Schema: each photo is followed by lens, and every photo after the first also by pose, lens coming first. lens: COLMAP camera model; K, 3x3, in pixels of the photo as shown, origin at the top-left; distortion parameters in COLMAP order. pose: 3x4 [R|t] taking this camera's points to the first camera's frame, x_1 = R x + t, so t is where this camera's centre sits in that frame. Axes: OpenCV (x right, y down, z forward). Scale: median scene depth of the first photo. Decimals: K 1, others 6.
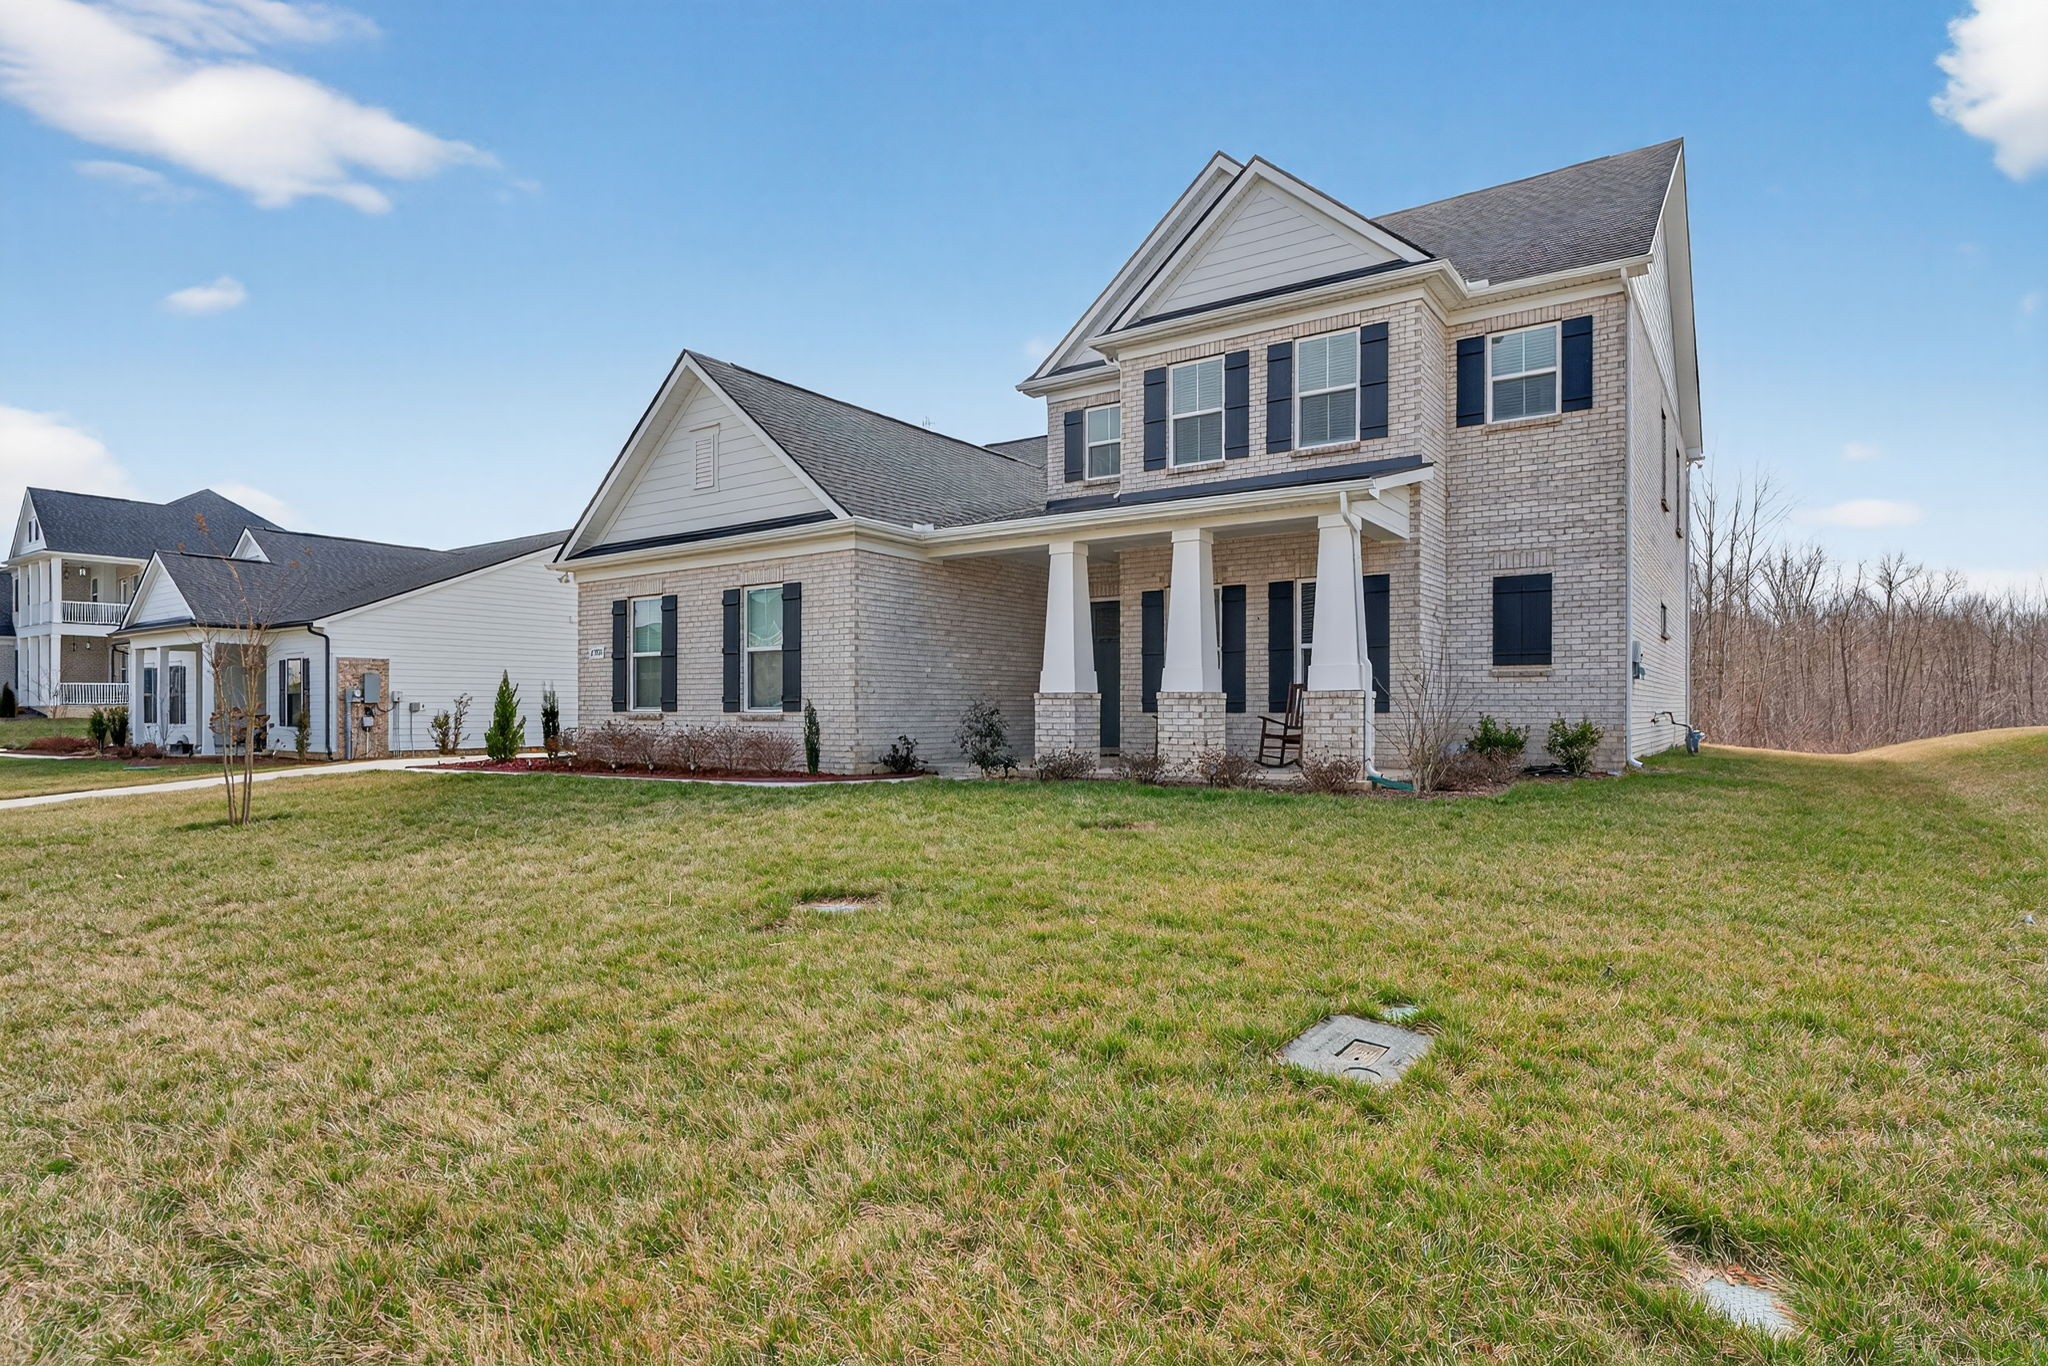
lens RADIAL K [[1081.7, 0, 1024.4], [0, 1081.7, 695.6], [0, 0, 1]] dist [-0.089264, 0.000049]
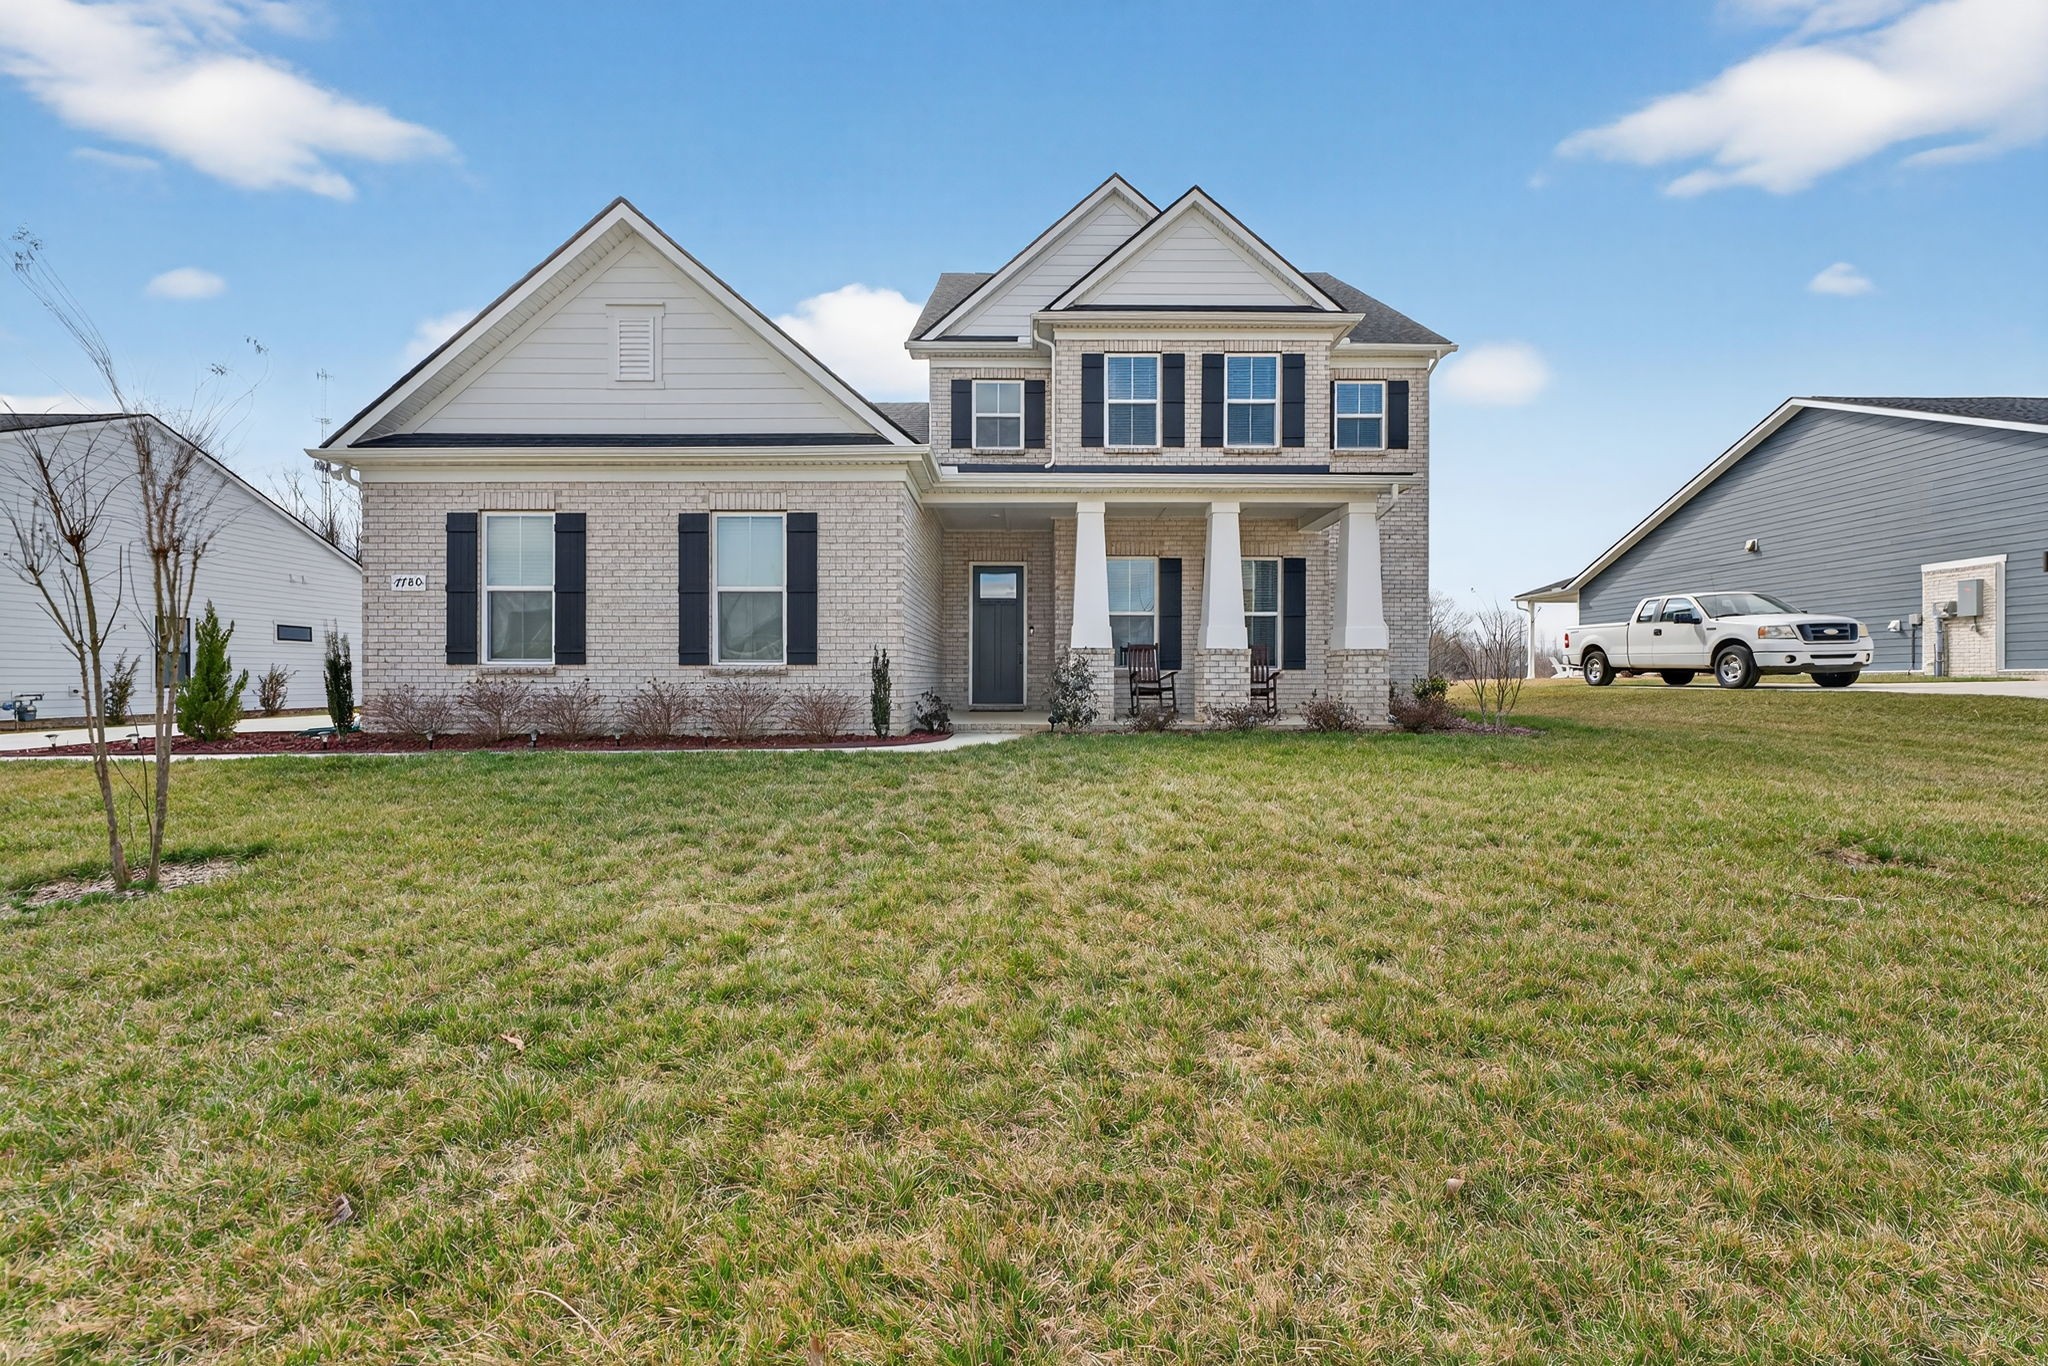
lens RADIAL K [[850.8, 0, 1024.0], [0, 850.8, 683.0], [0, 0, 1]] dist [-0.055859, -0.000108]
pose [[0.809822, -0.007267, 0.586631, -0.460353], [-0.012252, 0.999496, 0.029294, 0.007633], [-0.586548, -0.030910, 0.809325, 0.347904]]
